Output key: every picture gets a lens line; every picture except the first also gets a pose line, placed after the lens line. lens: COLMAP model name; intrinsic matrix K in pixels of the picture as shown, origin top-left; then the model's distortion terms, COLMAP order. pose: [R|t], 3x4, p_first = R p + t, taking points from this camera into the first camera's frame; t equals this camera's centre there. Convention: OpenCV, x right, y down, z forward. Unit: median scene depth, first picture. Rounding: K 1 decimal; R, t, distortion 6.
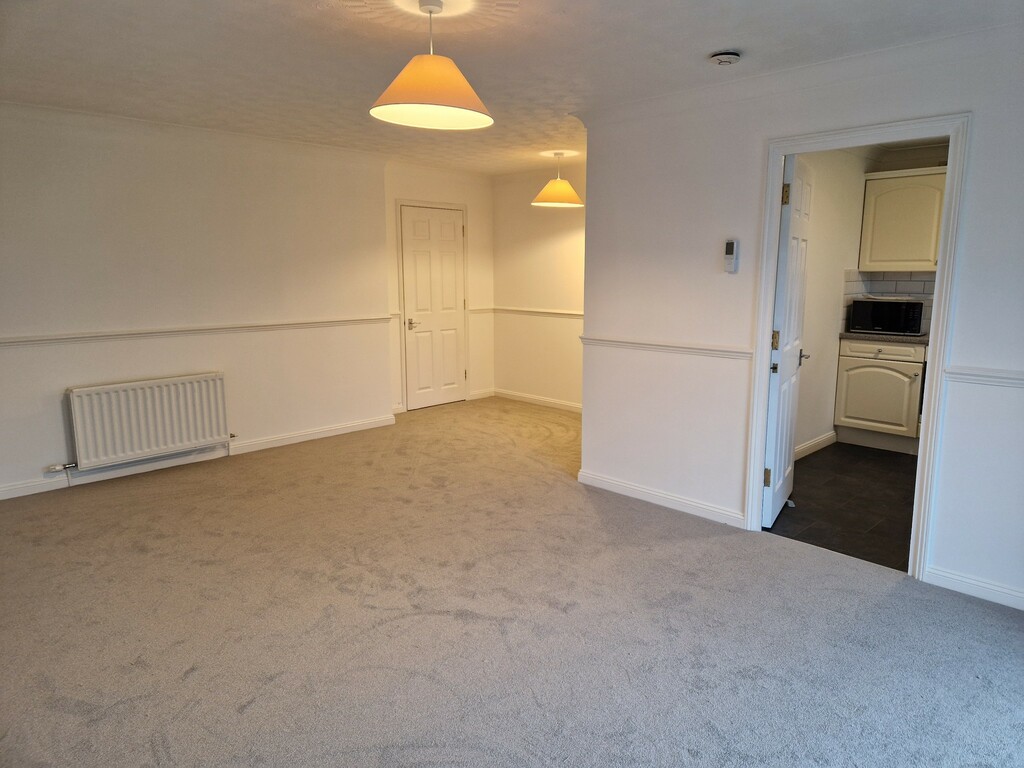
lens RADIAL K [[685.0, 0, 517.7], [0, 685.0, 384.2], [0, 0, 1]] dist [0.104868, -0.099714]
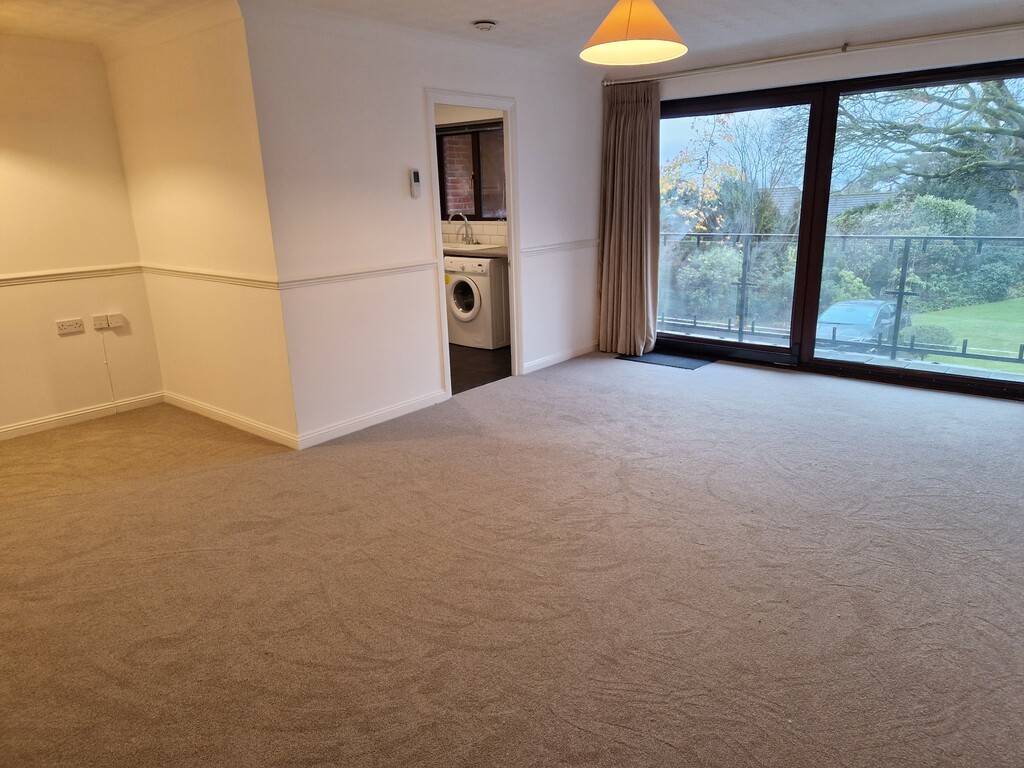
lens RADIAL K [[685.0, 0, 517.7], [0, 685.0, 384.2], [0, 0, 1]] dist [0.104868, -0.099714]
pose [[-0.075477, -0.269849, 0.959940, -0.802892], [0.202891, 0.938391, 0.279744, -0.134108], [-0.976288, 0.215877, -0.016077, 0.778547]]
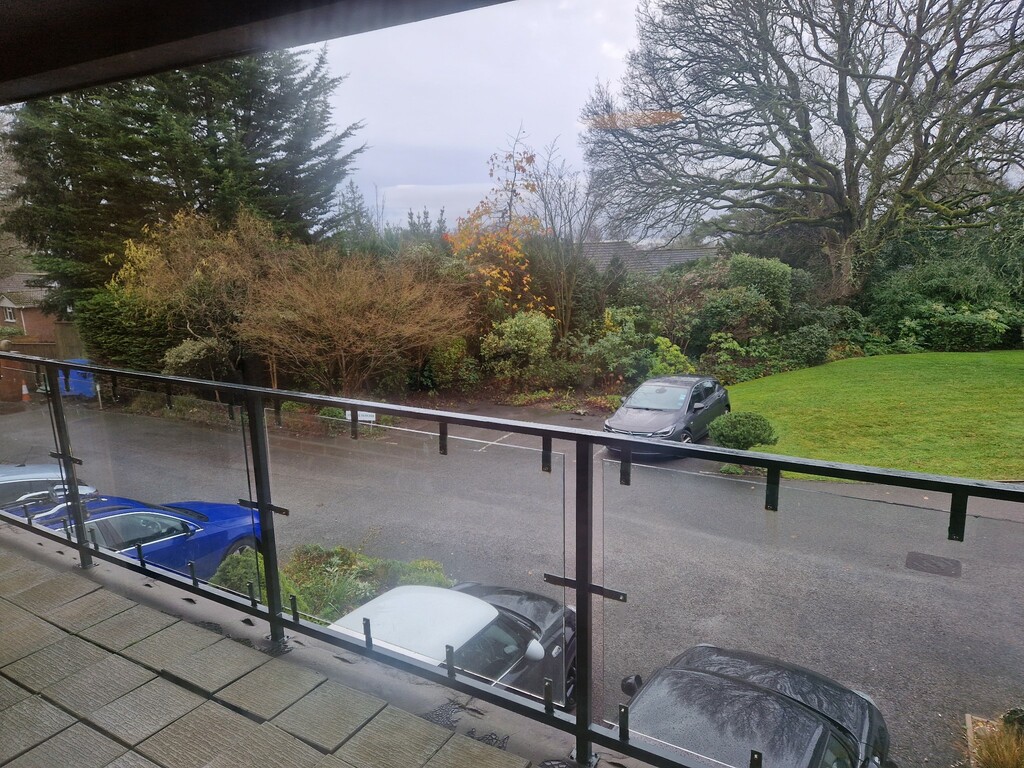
lens RADIAL K [[685.0, 0, 517.7], [0, 685.0, 384.2], [0, 0, 1]] dist [0.104868, -0.099714]
pose [[-0.261262, -0.201400, 0.944024, -0.694966], [0.189062, 0.948371, 0.254651, -0.121340], [-0.946572, 0.245009, -0.209696, 0.694222]]
